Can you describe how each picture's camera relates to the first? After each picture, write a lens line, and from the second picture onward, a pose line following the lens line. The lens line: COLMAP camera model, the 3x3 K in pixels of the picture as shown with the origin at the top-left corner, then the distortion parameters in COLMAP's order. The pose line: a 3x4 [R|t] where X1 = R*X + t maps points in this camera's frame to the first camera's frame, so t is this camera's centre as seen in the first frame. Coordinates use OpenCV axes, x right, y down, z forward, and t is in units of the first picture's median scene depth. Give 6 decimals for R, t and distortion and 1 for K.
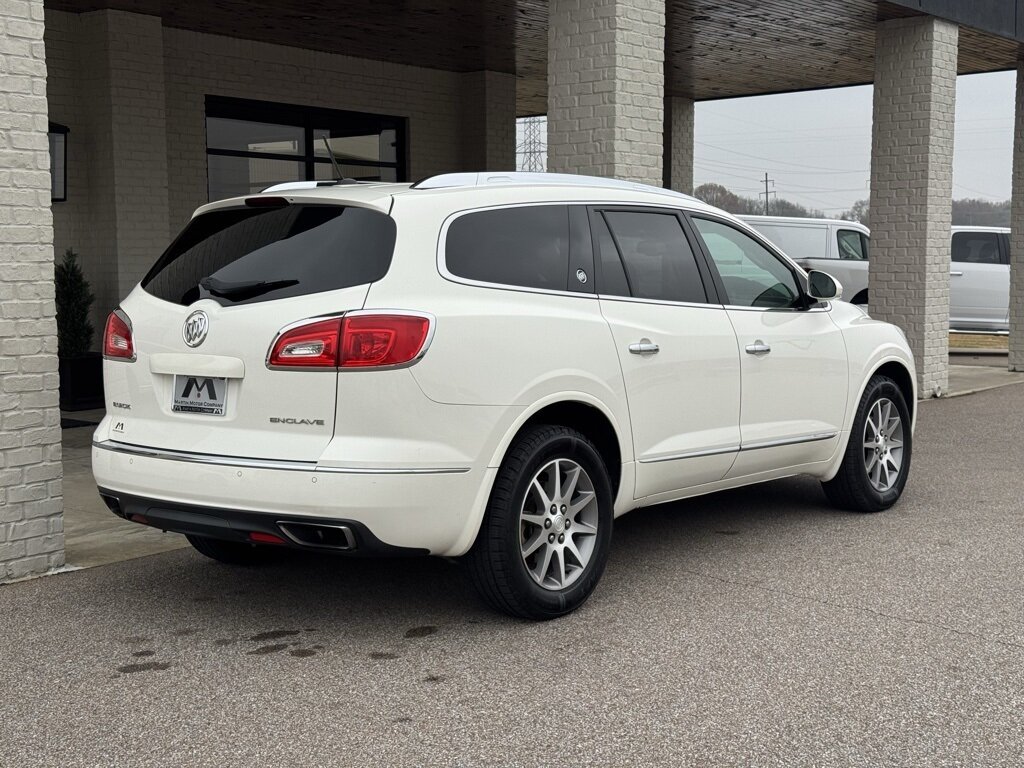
lens RADIAL K [[1422.8, 0, 512.8], [0, 1422.8, 388.2], [0, 0, 1]] dist [0.135913, 0.000000]
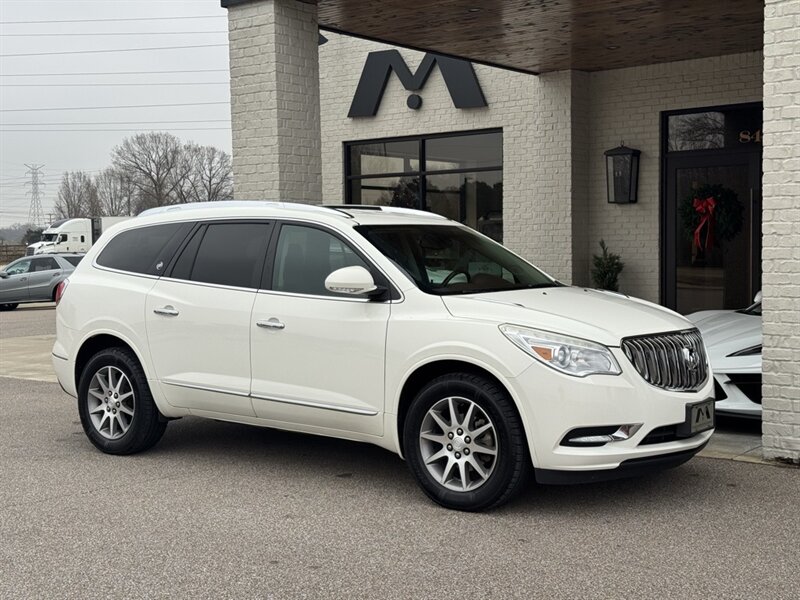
lens RADIAL K [[1111.5, 0, 399.7], [0, 1111.5, 303.5], [0, 0, 1]] dist [0.135913, 0.000000]
pose [[0.011895, 0.060149, -0.998119, 1.246719], [-0.076933, 0.995285, 0.059061, -0.121412], [0.996965, 0.076086, 0.016466, 1.149310]]
